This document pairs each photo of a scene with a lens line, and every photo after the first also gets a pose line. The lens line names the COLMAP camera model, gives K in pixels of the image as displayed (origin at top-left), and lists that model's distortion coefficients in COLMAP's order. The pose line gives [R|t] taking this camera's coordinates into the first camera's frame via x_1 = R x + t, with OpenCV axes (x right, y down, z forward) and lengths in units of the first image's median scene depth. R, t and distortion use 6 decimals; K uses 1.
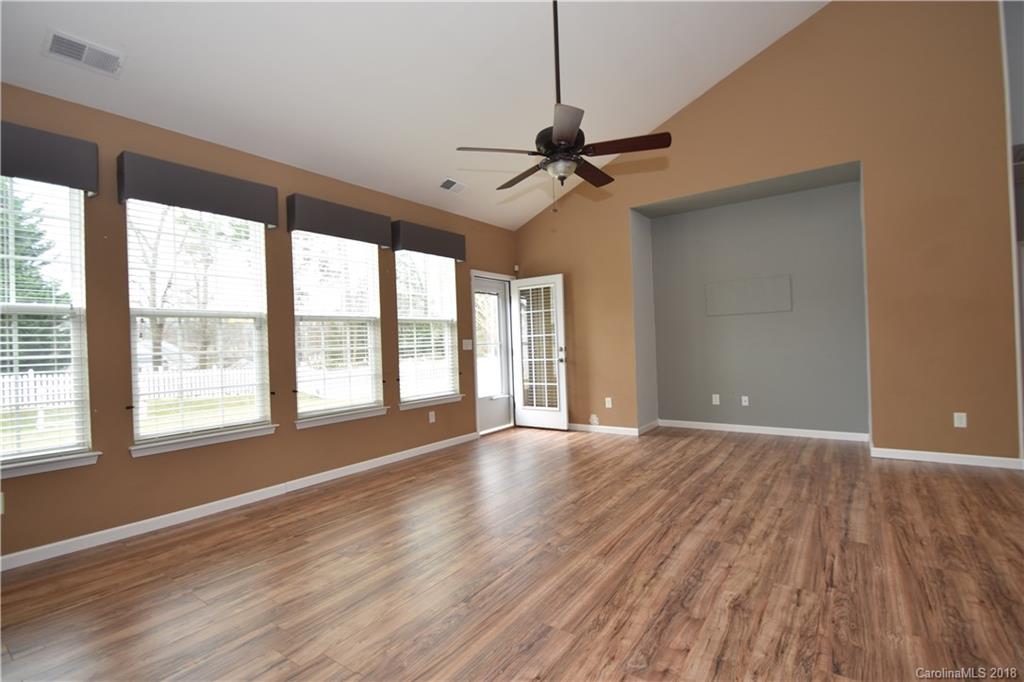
lens RADIAL K [[463.9, 0, 527.2], [0, 463.9, 341.7], [0, 0, 1]] dist [0.026101, -0.019826]
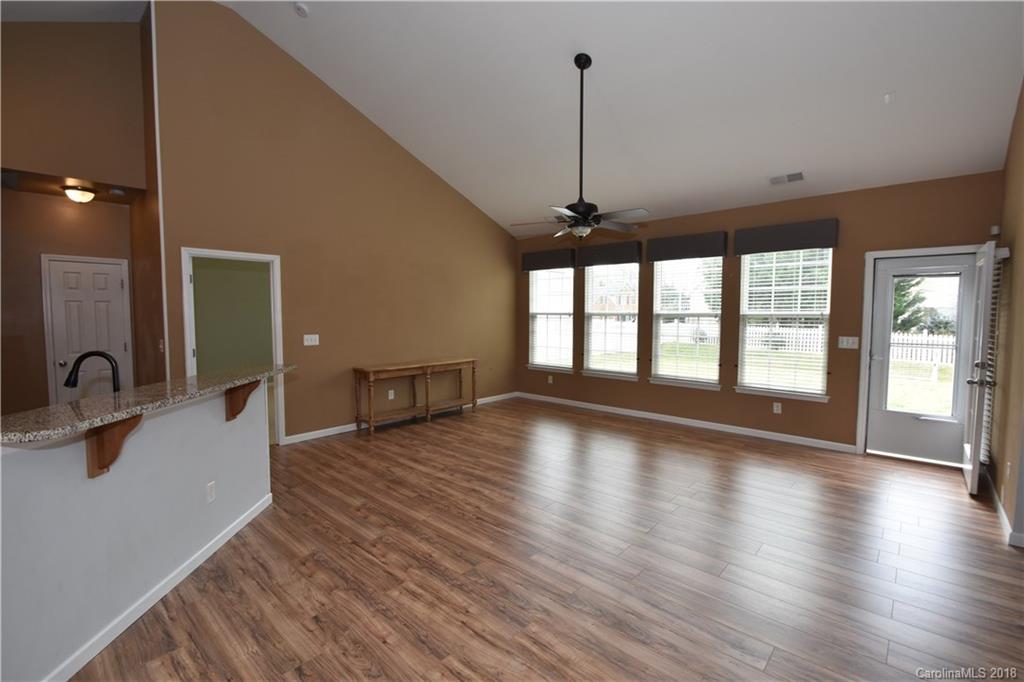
lens RADIAL K [[463.9, 0, 527.2], [0, 463.9, 341.7], [0, 0, 1]] dist [0.026101, -0.019826]
pose [[-0.115096, 0.096903, -0.988617, 1.568242], [0.005313, 0.995276, 0.096937, -0.162667], [0.993340, 0.005905, -0.115067, 0.991286]]
